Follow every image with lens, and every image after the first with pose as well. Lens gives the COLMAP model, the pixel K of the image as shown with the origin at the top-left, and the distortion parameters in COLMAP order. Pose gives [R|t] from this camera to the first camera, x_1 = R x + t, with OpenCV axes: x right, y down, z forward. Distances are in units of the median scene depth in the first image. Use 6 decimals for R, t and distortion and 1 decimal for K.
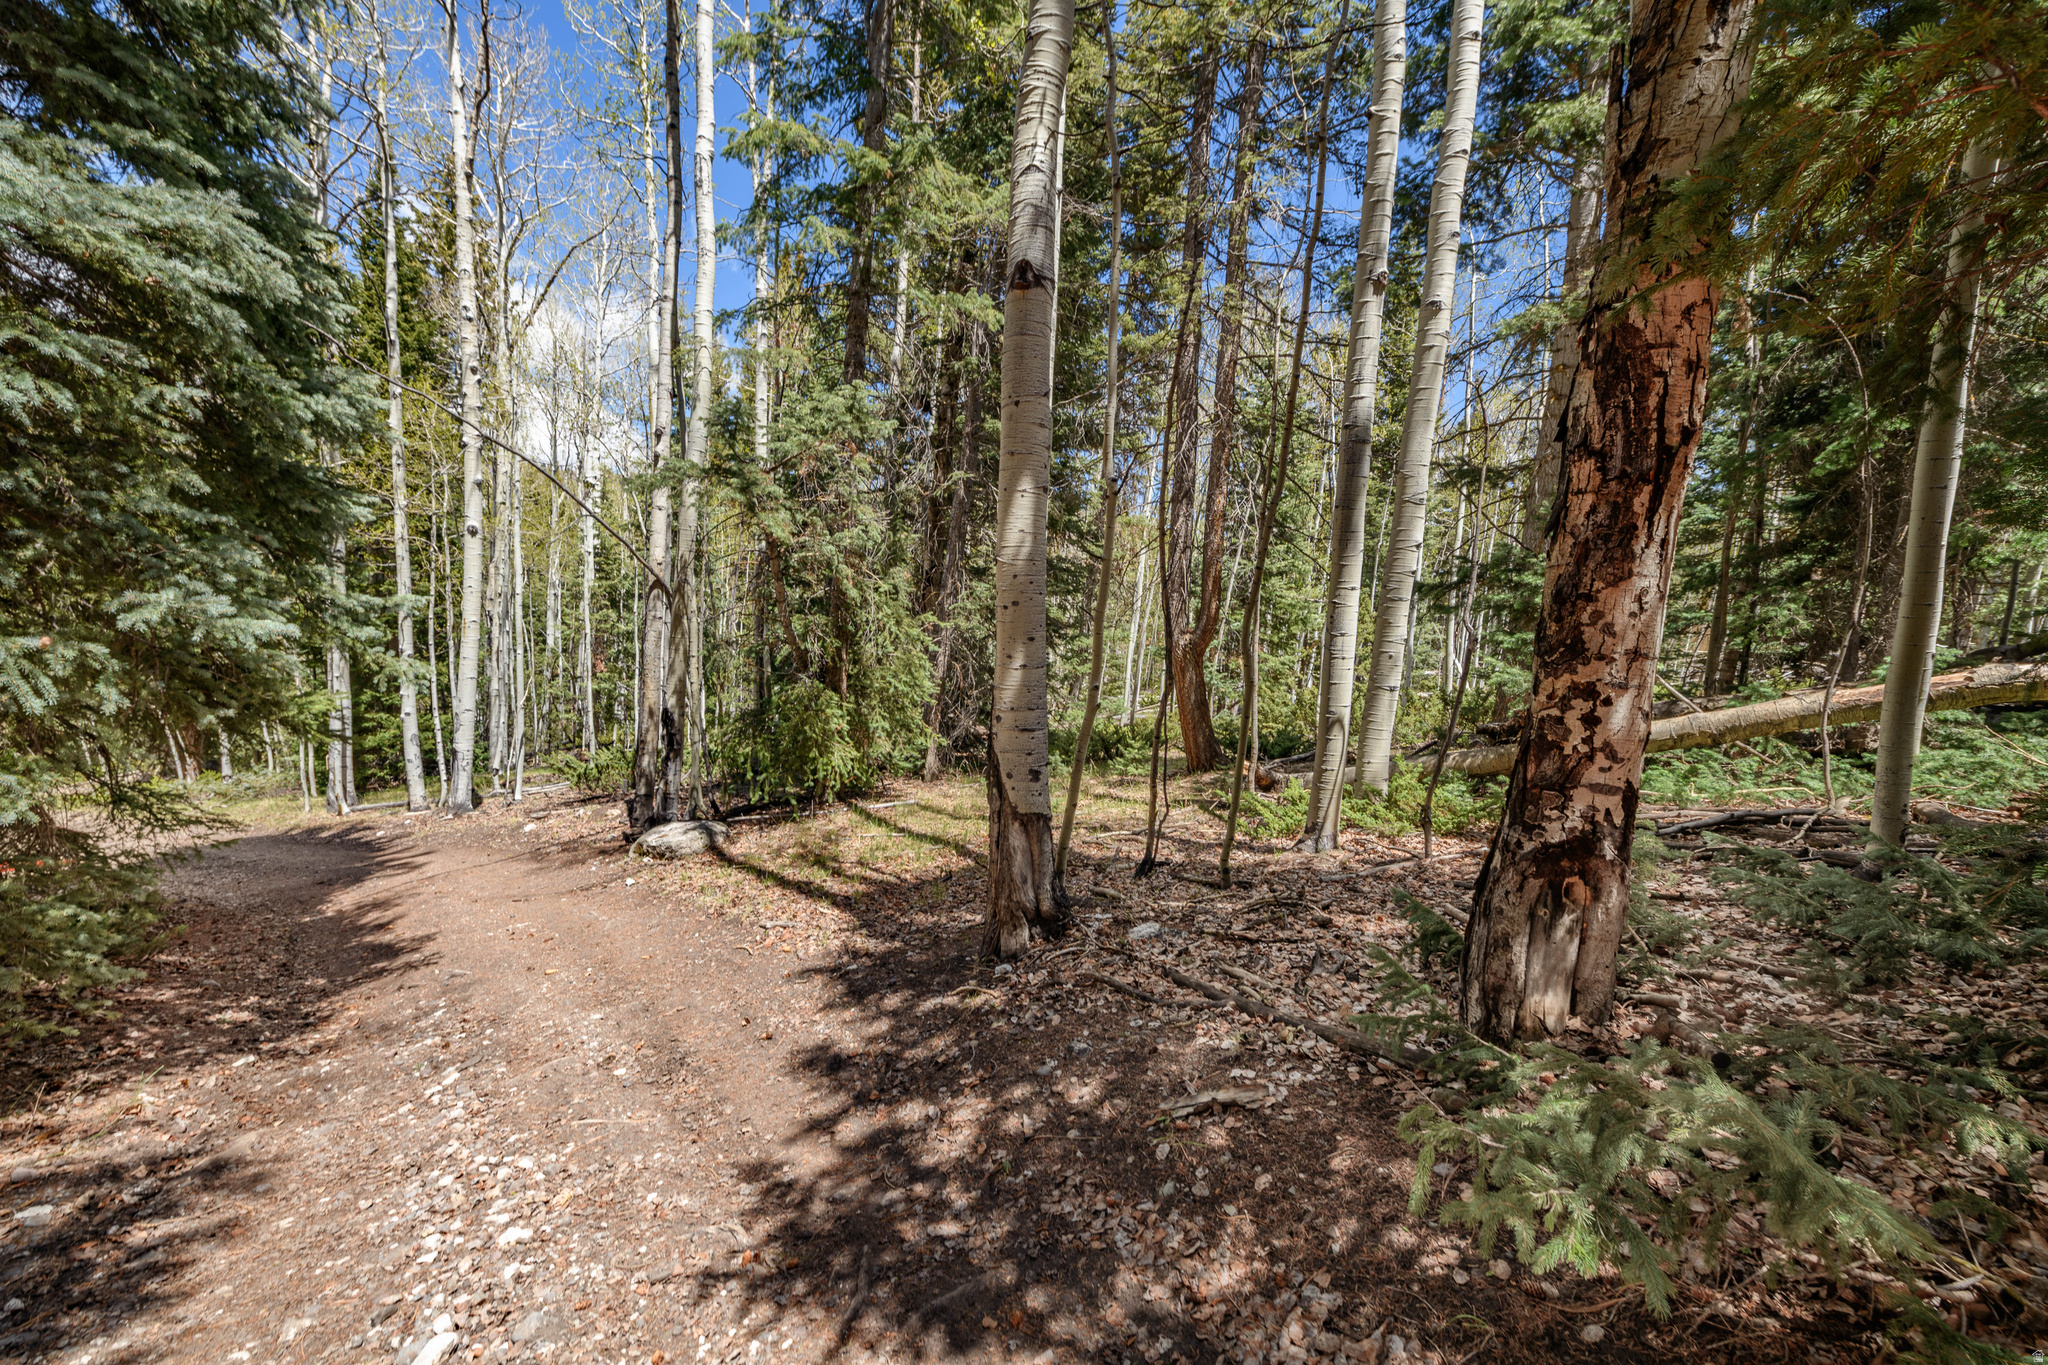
lens RADIAL K [[805.1, 0, 1018.5], [0, 805.1, 674.1], [0, 0, 1]] dist [-0.000976, -0.003547]
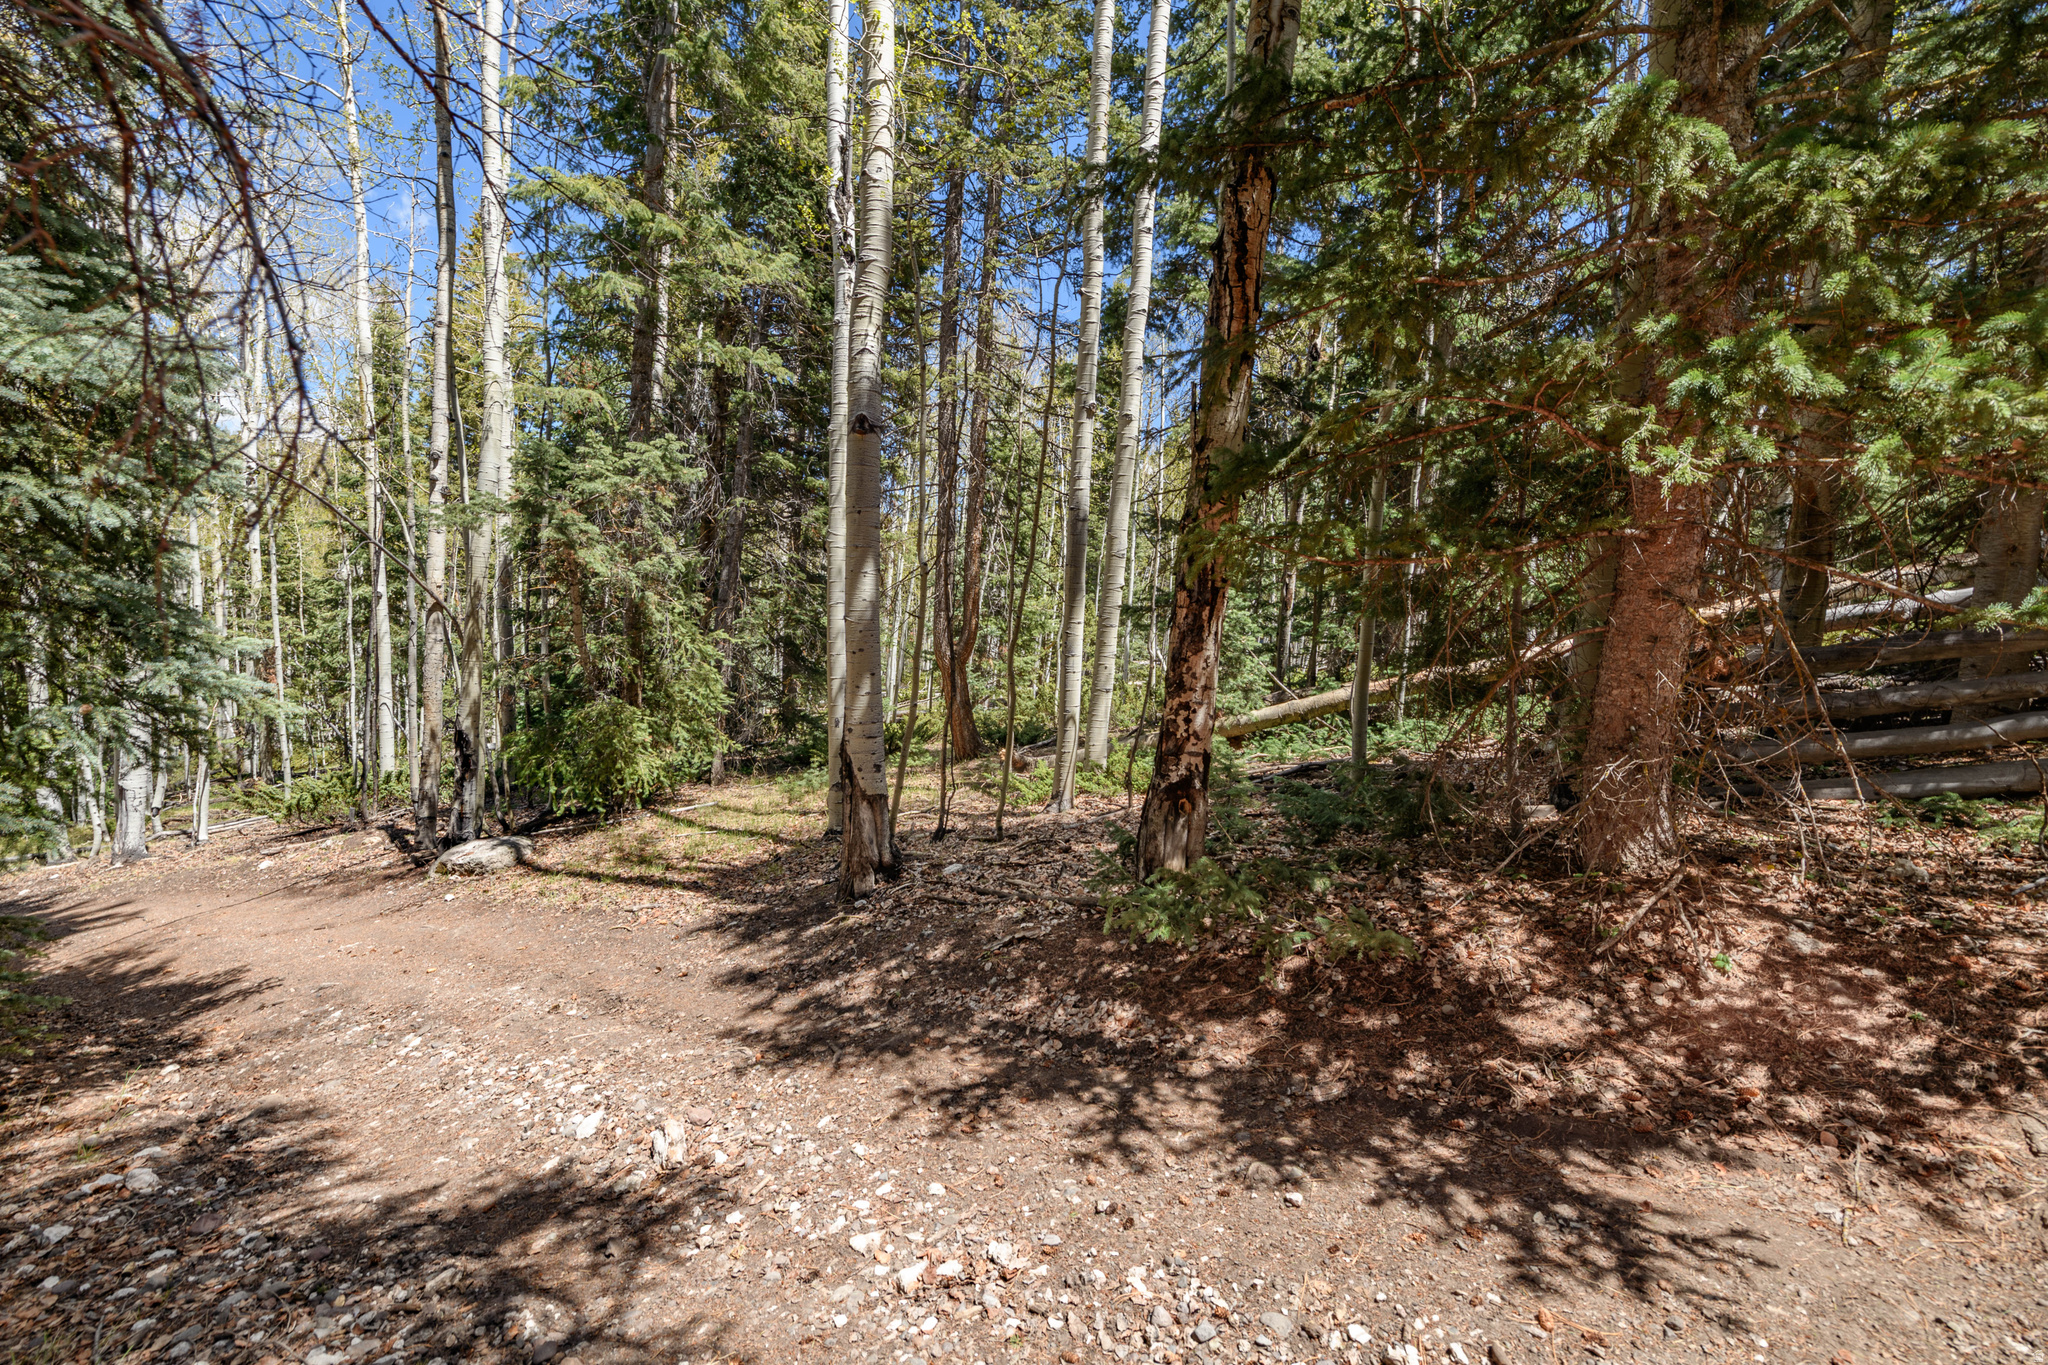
lens RADIAL K [[805.1, 0, 1019.9], [0, 805.1, 673.0], [0, 0, 1]] dist [-0.003794, -0.002685]
pose [[0.950608, -0.028765, 0.309057, -0.108409], [0.026484, 0.999582, 0.011575, -0.033501], [-0.309261, -0.002819, 0.950973, -0.275773]]
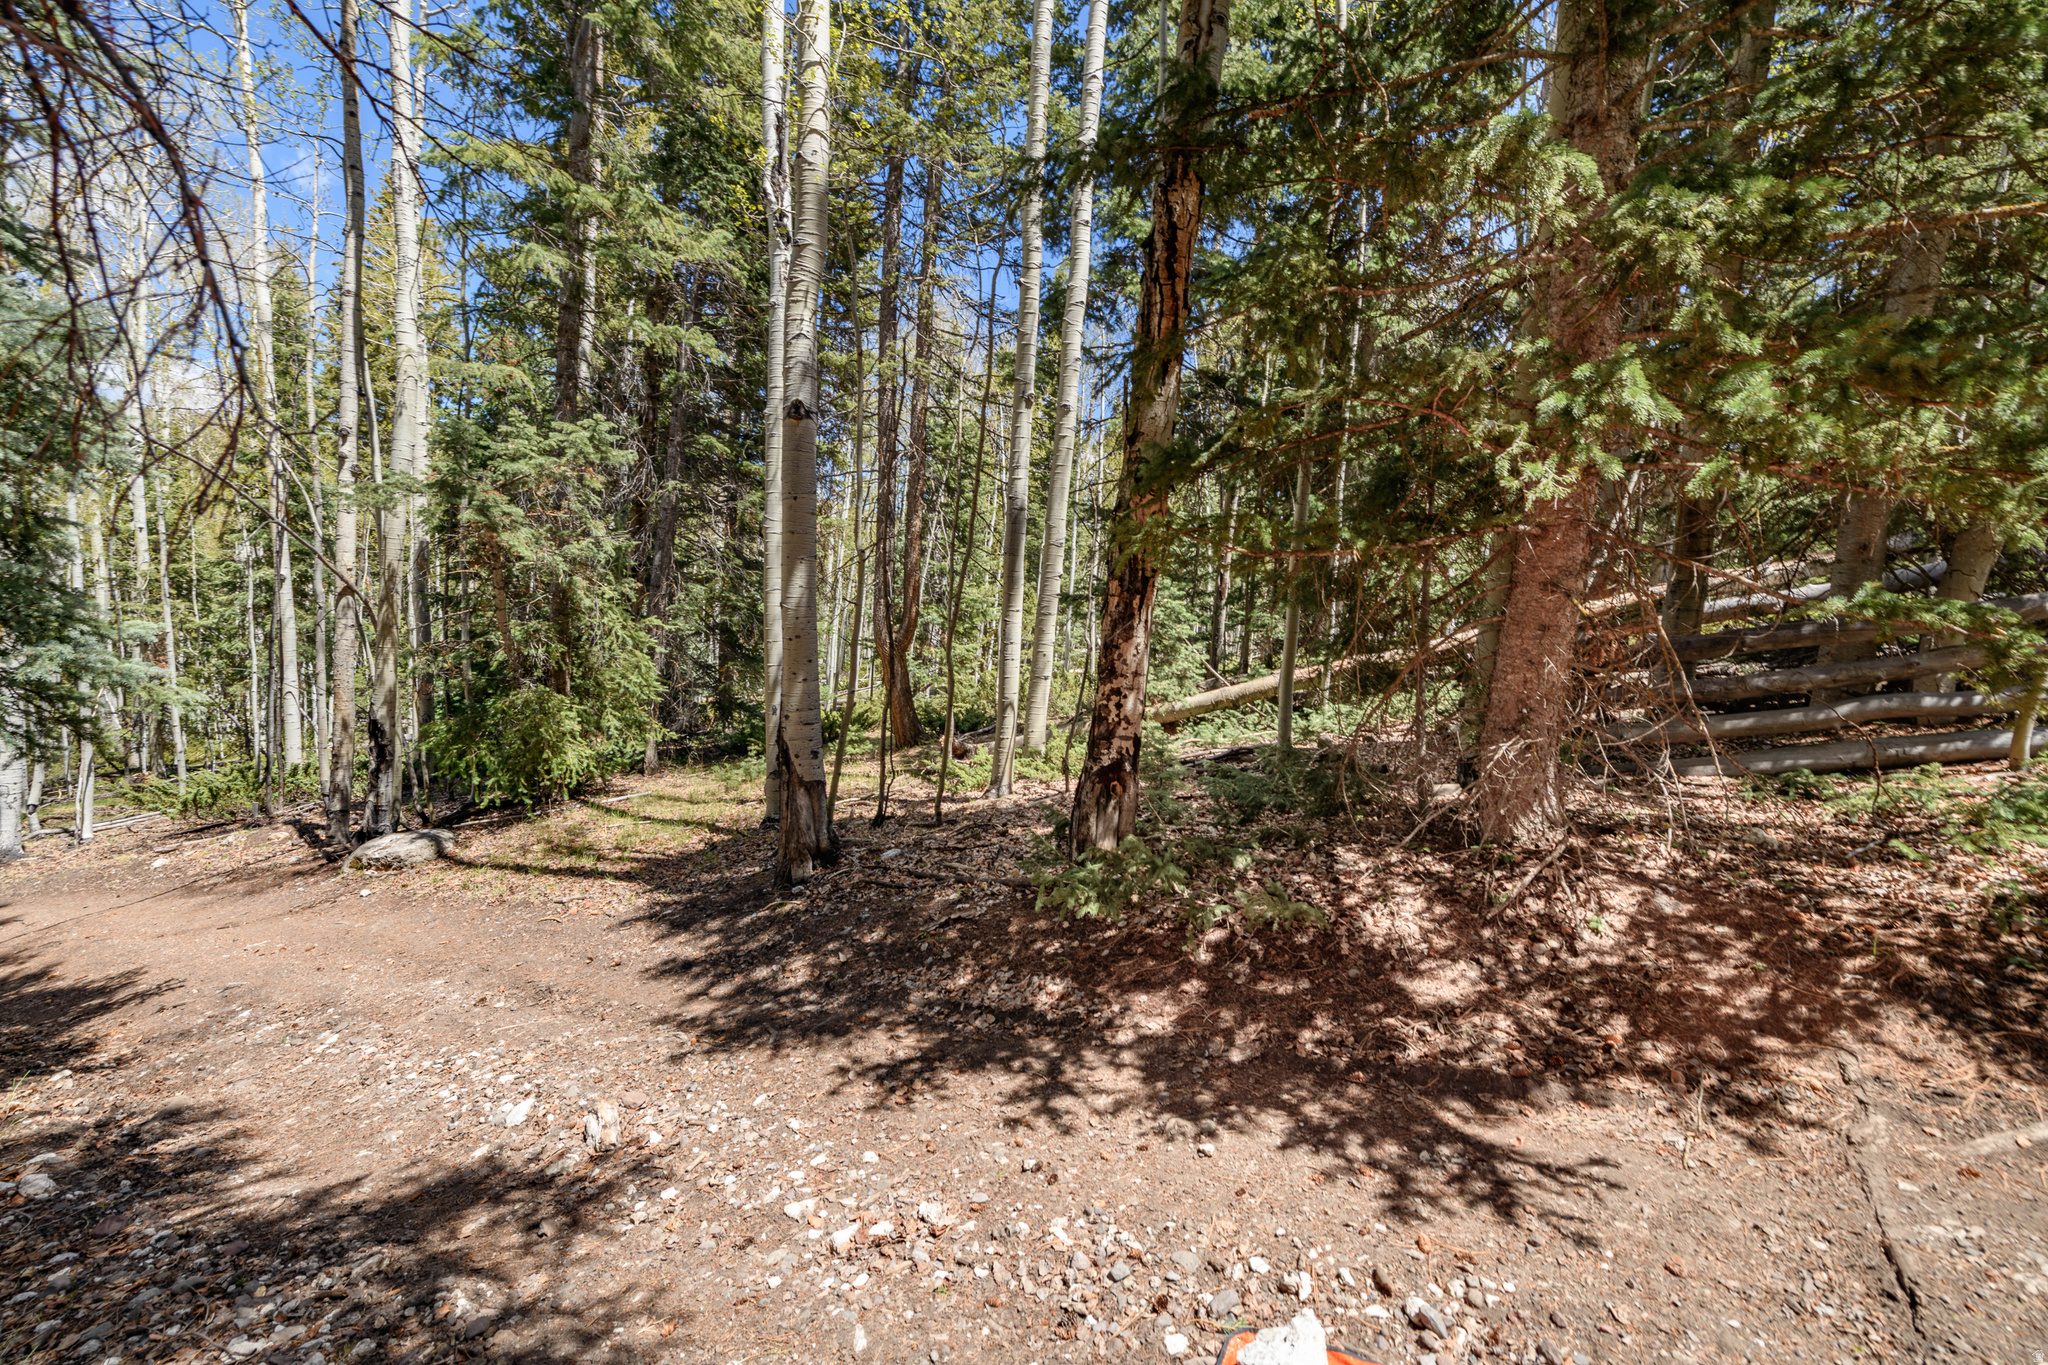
lens RADIAL K [[805.1, 0, 1019.9], [0, 805.1, 673.0], [0, 0, 1]] dist [-0.003794, -0.002685]
pose [[0.926351, -0.033500, 0.375168, -0.107018], [0.024825, 0.999301, 0.027935, -0.031942], [-0.375842, -0.016564, 0.926536, -0.291126]]
